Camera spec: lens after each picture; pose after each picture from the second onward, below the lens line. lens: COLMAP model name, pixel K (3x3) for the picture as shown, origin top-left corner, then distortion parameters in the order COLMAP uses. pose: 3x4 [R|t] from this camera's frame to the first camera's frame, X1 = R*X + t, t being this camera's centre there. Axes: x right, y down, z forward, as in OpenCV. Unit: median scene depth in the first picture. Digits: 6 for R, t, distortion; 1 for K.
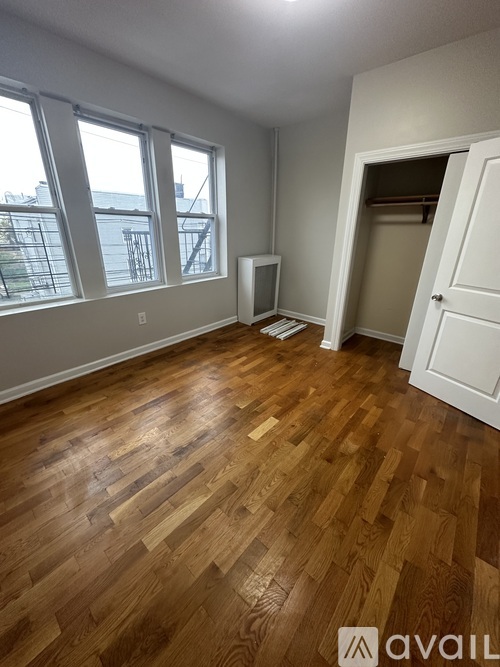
lens RADIAL K [[265.2, 0, 251.2], [0, 265.2, 332.7], [0, 0, 1]] dist [-0.003787, 0.000285]
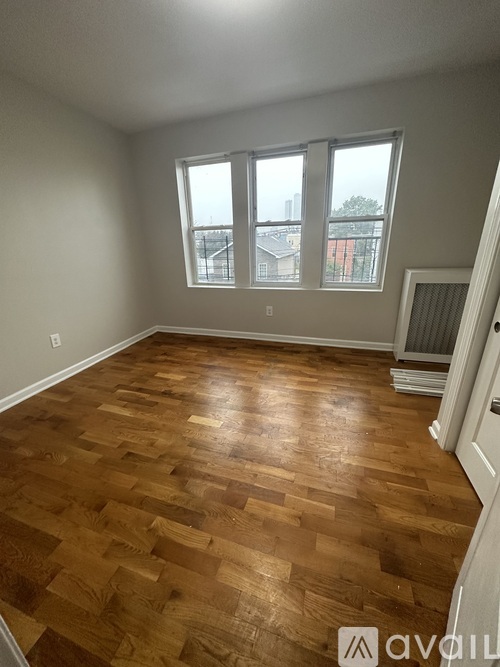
lens RADIAL K [[265.2, 0, 250.3], [0, 265.2, 333.6], [0, 0, 1]] dist [-0.003787, 0.000285]
pose [[0.383823, 0.284670, -0.878432, 0.636224], [-0.303310, 0.937379, 0.171244, -0.137933], [0.872171, 0.200710, 0.446131, 0.411031]]
